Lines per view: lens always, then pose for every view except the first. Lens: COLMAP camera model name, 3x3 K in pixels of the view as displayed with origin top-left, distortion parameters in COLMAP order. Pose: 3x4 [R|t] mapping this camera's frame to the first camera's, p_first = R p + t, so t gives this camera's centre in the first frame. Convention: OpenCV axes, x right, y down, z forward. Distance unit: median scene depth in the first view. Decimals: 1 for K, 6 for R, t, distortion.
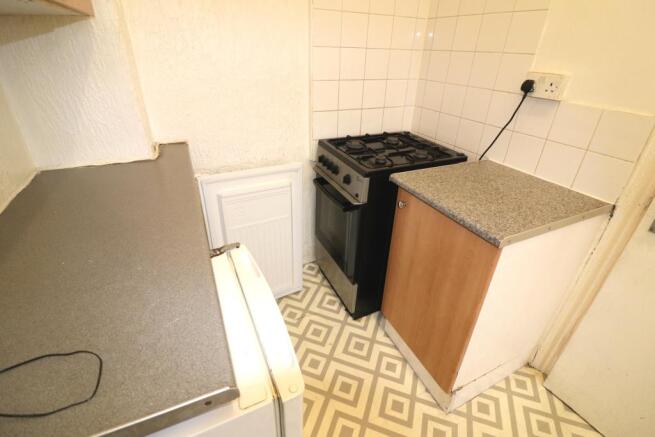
lens RADIAL K [[302.4, 0, 330.9], [0, 302.4, 219.4], [0, 0, 1]] dist [-0.020507, -0.003452]
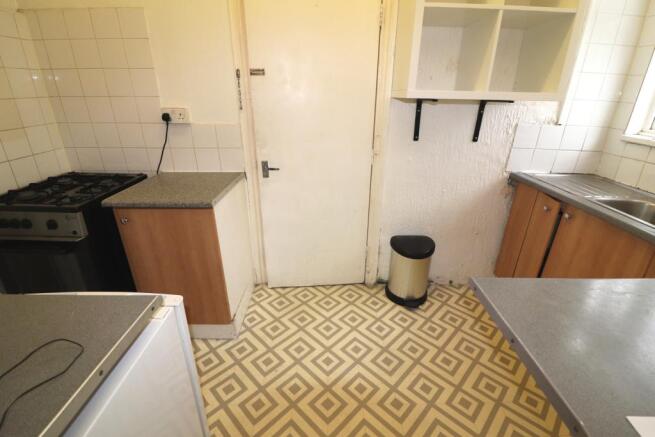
lens RADIAL K [[302.4, 0, 327.8], [0, 302.4, 221.3], [0, 0, 1]] dist [-0.020507, -0.003452]
pose [[0.431241, -0.376709, 0.819830, -0.378567], [0.442656, 0.880124, 0.171572, 0.101388], [-0.786185, 0.288914, 0.546298, -0.276201]]
